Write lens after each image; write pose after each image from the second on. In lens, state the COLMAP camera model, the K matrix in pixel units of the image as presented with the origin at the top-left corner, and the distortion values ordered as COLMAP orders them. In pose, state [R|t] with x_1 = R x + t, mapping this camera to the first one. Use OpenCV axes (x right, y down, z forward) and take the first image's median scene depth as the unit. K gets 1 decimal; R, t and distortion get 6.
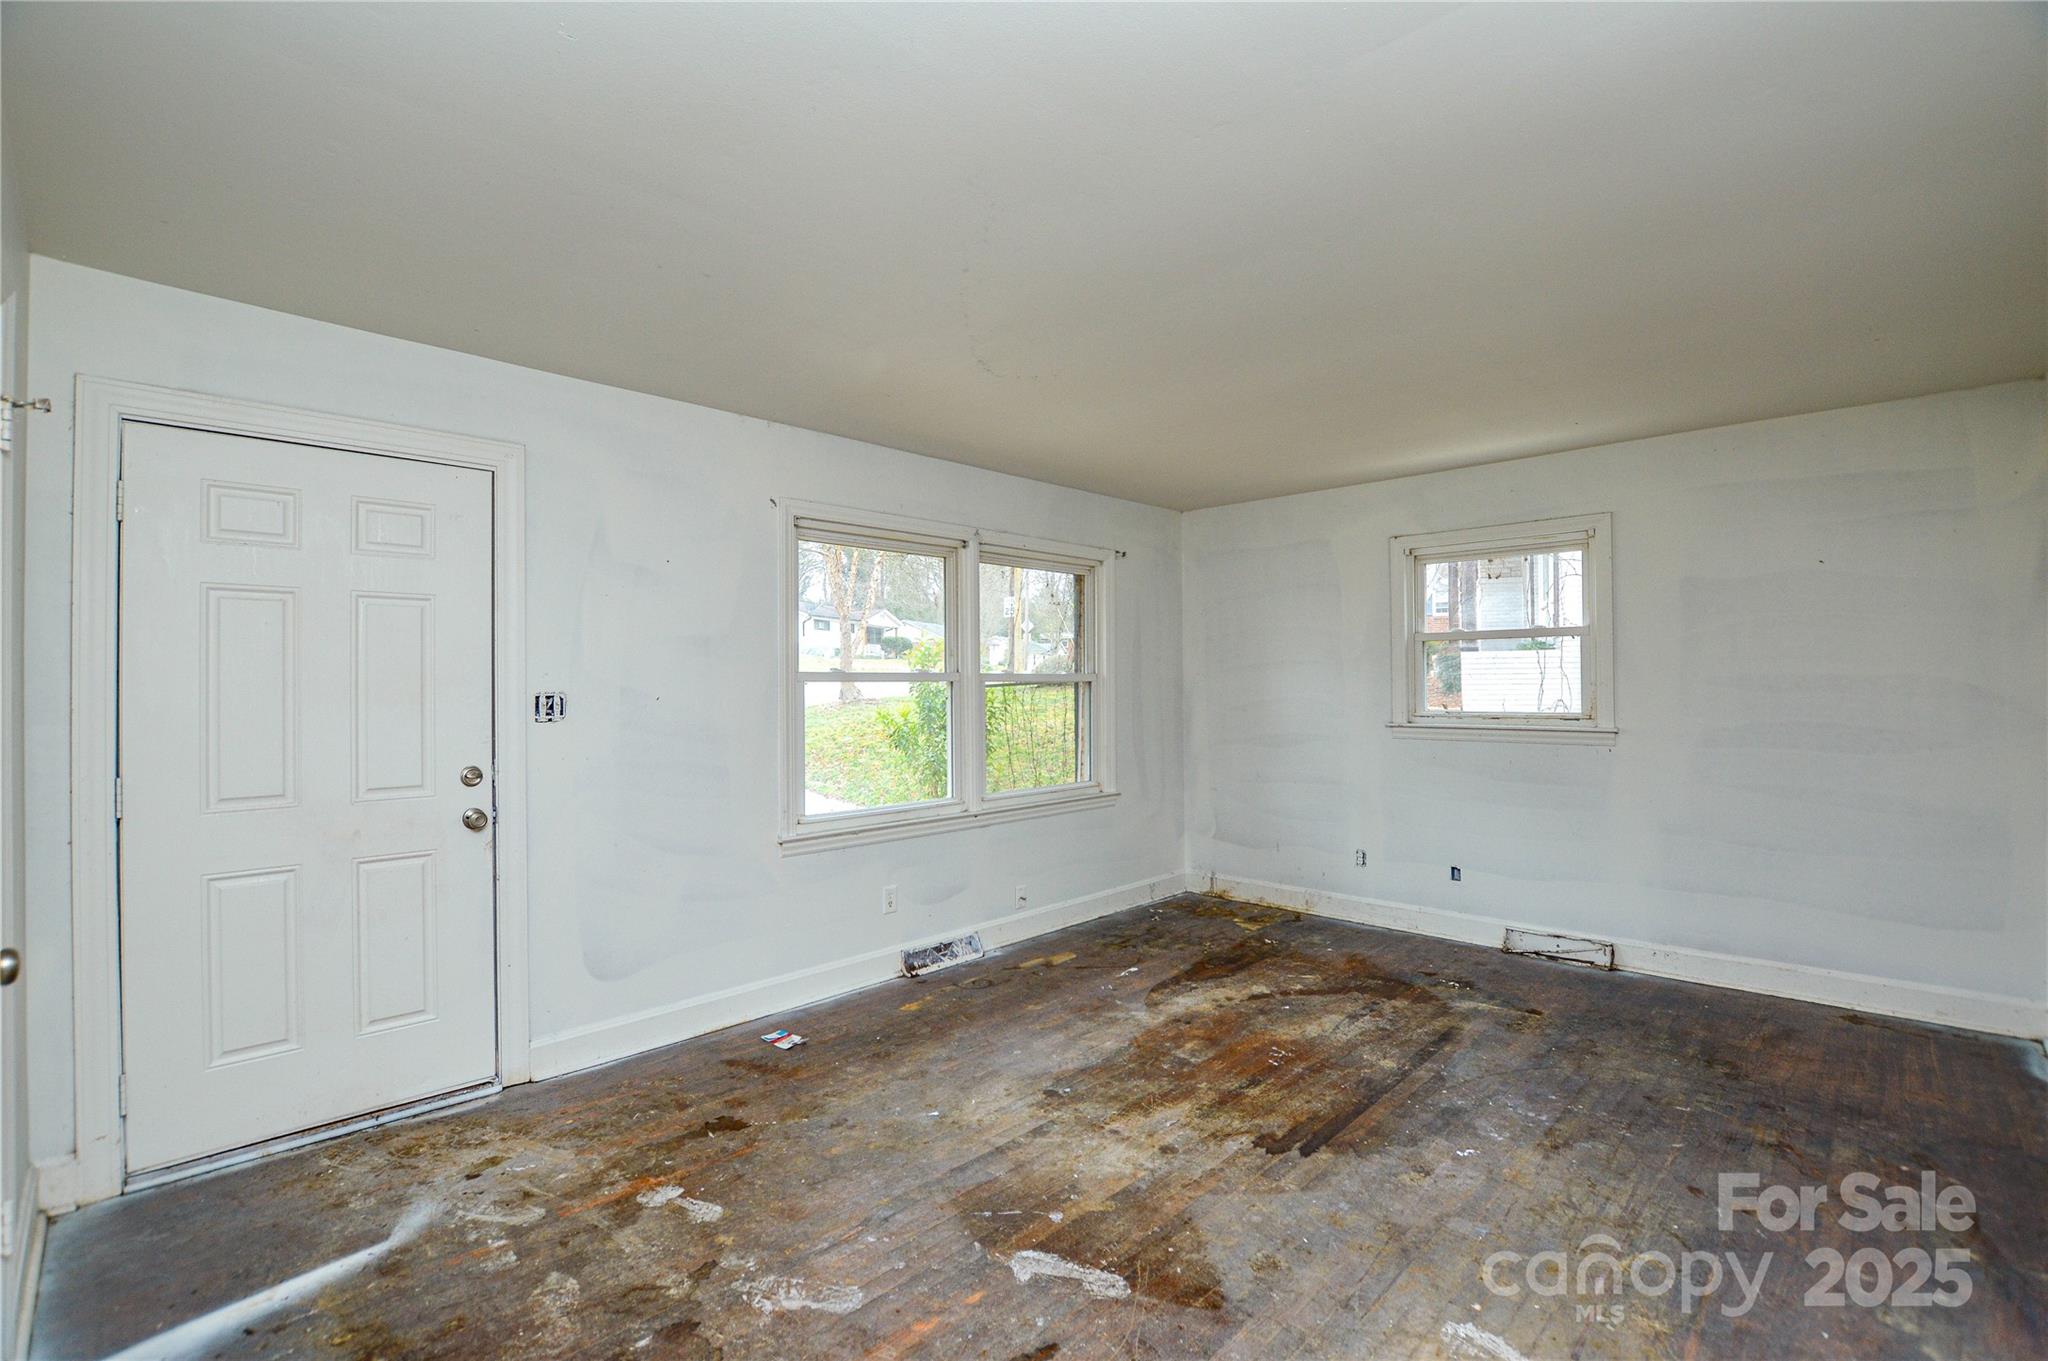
lens RADIAL K [[911.4, 0, 1020.6], [0, 911.4, 677.2], [0, 0, 1]] dist [-0.033414, 0.003537]
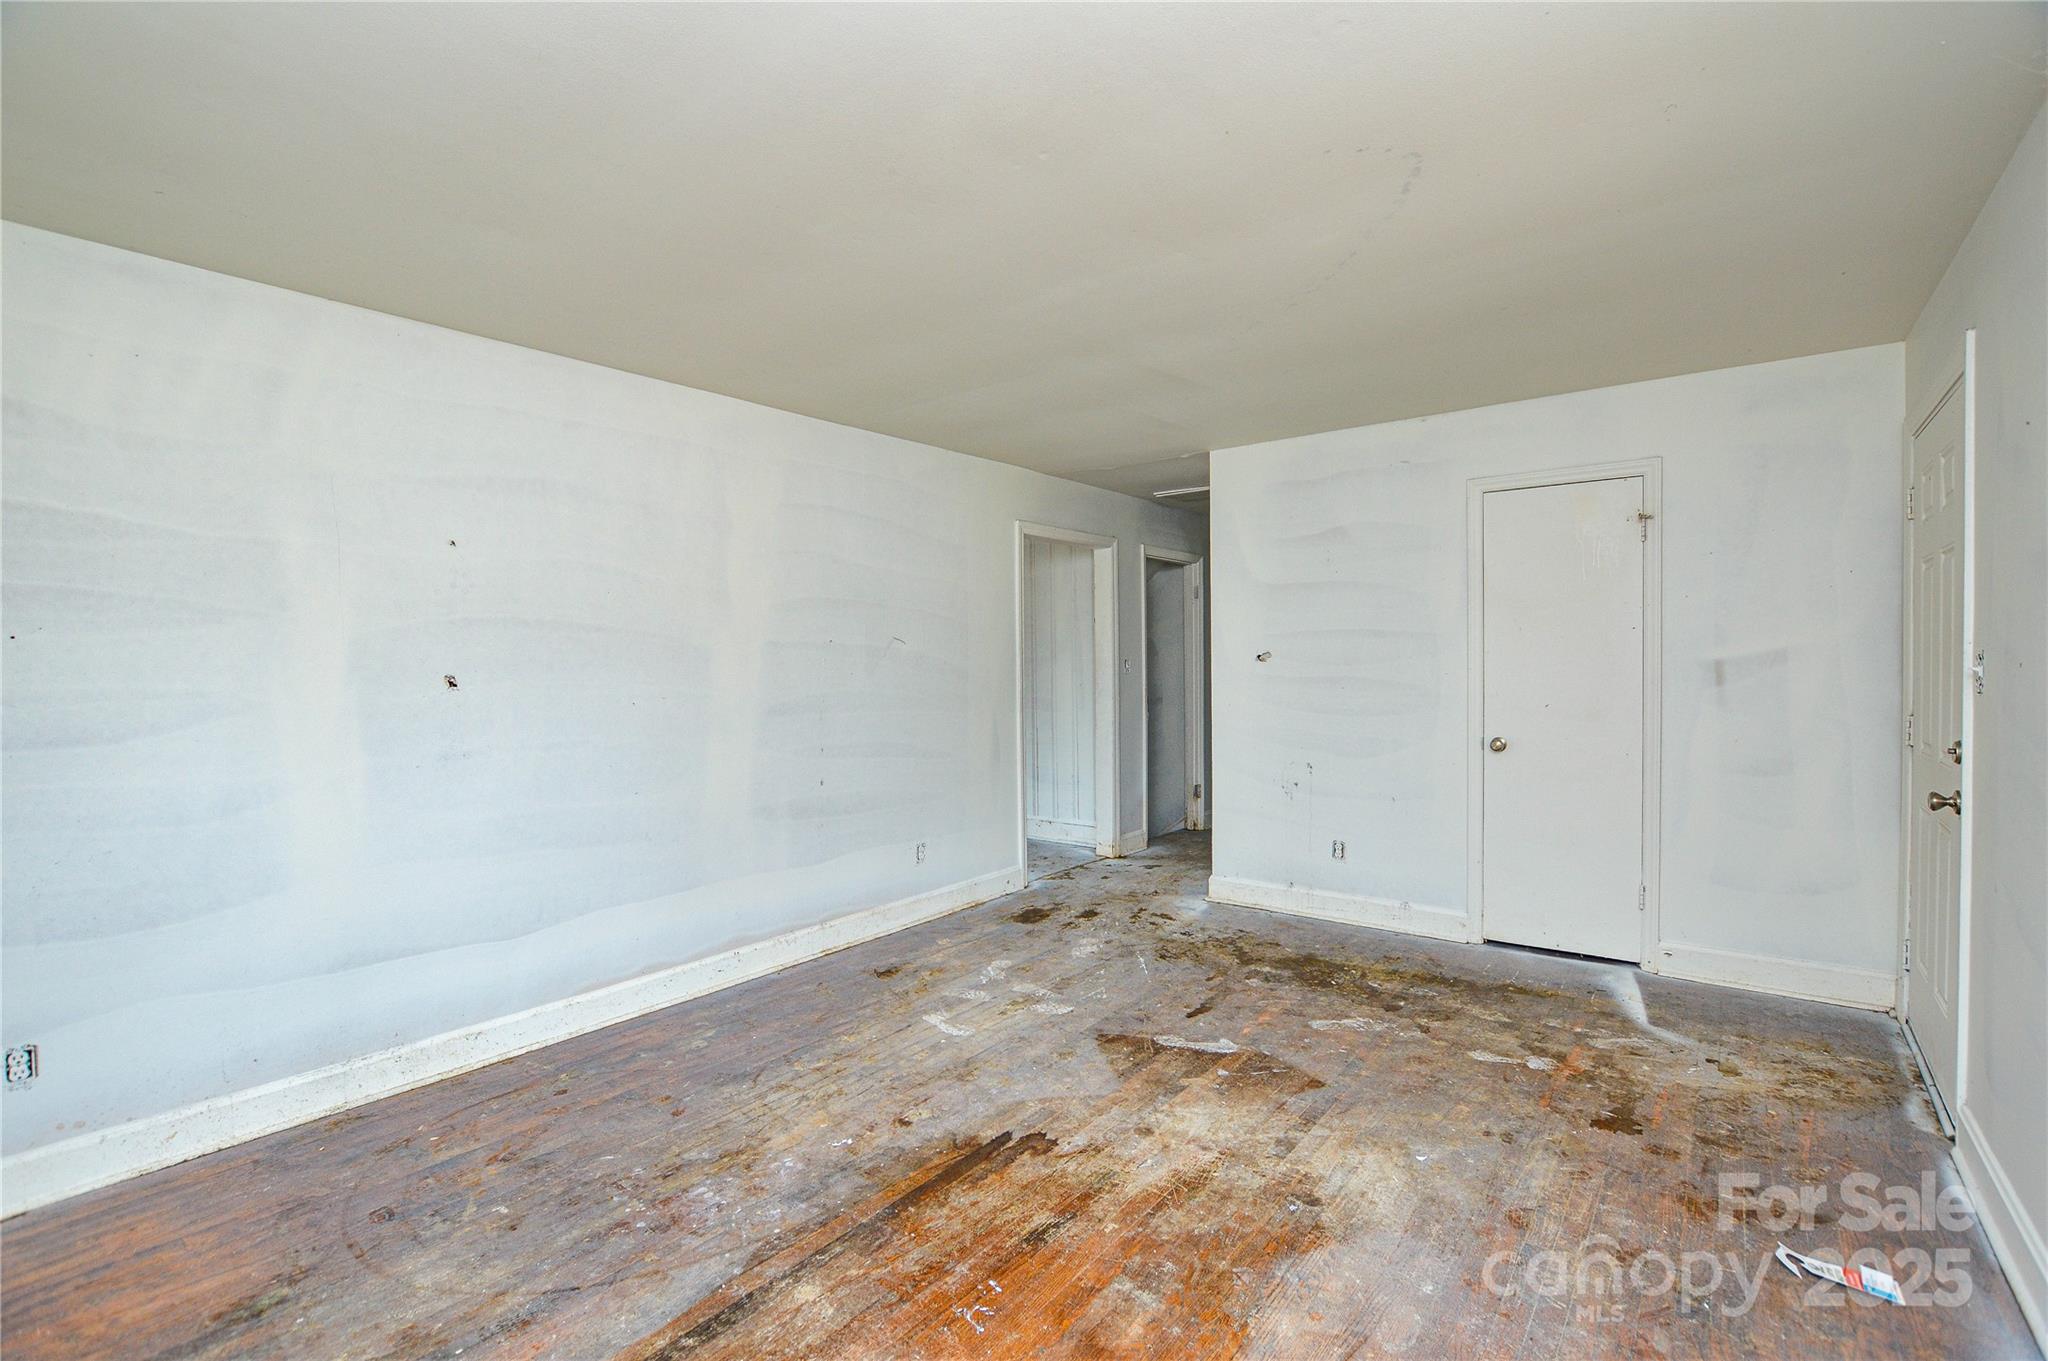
lens RADIAL K [[911.4, 0, 1020.6], [0, 911.4, 677.2], [0, 0, 1]] dist [-0.033414, 0.003537]
pose [[-0.994496, 0.020031, -0.102844, 0.363822], [0.019028, 0.999761, 0.010720, 0.016201], [0.103034, 0.008704, -0.994640, 1.834092]]
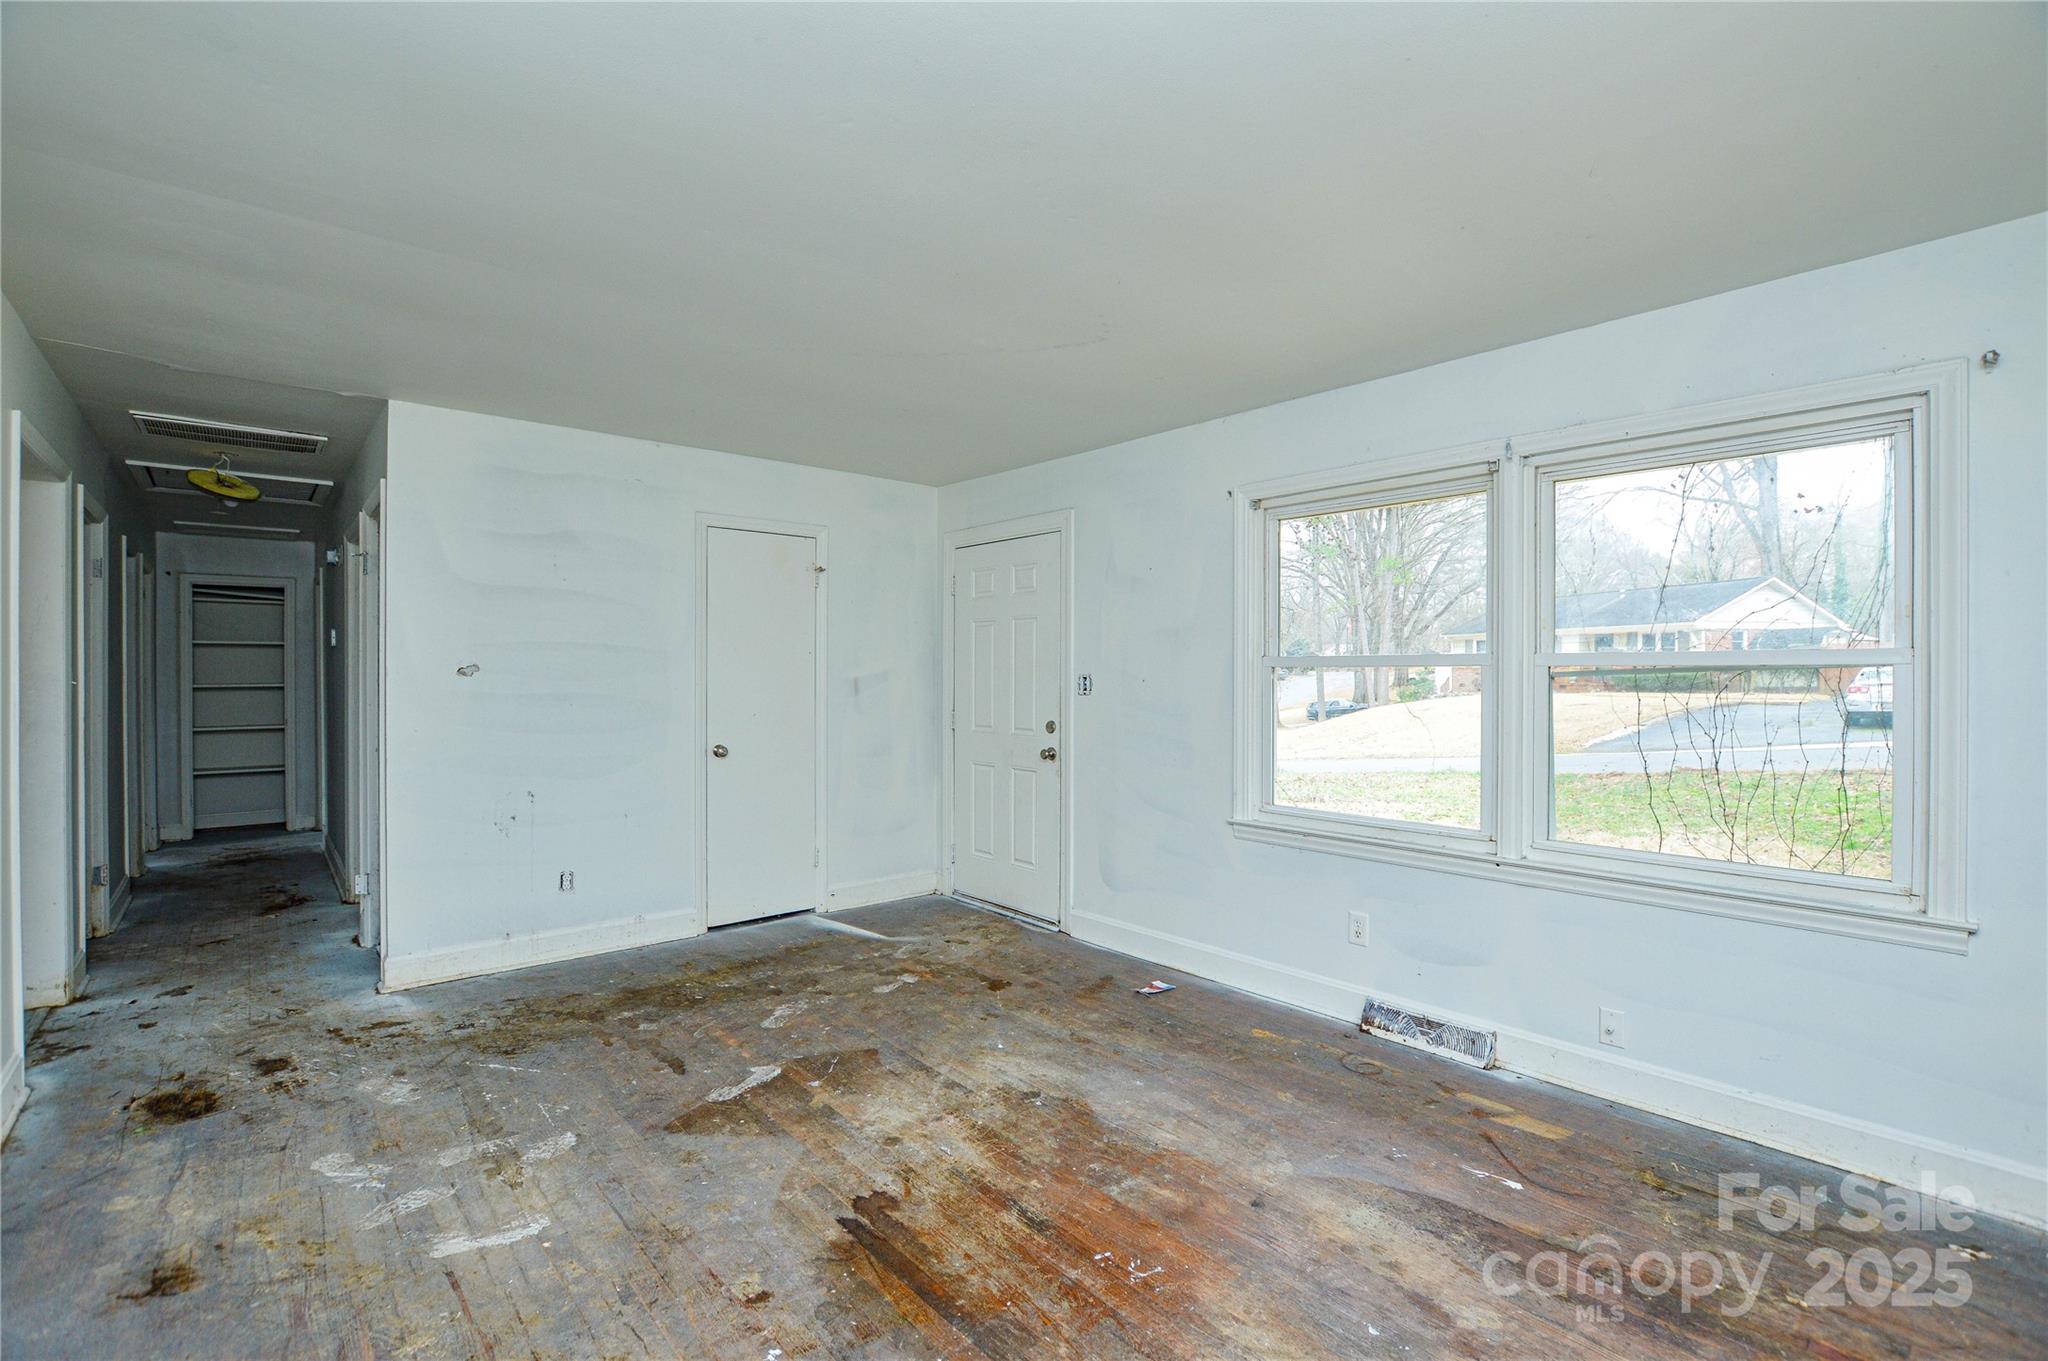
lens RADIAL K [[911.4, 0, 1020.6], [0, 911.4, 677.2], [0, 0, 1]] dist [-0.033414, 0.003537]
pose [[-0.080853, 0.010057, -0.996675, 1.058998], [0.005797, 0.999937, 0.009620, 0.007550], [0.996709, -0.005000, -0.080906, 1.145342]]
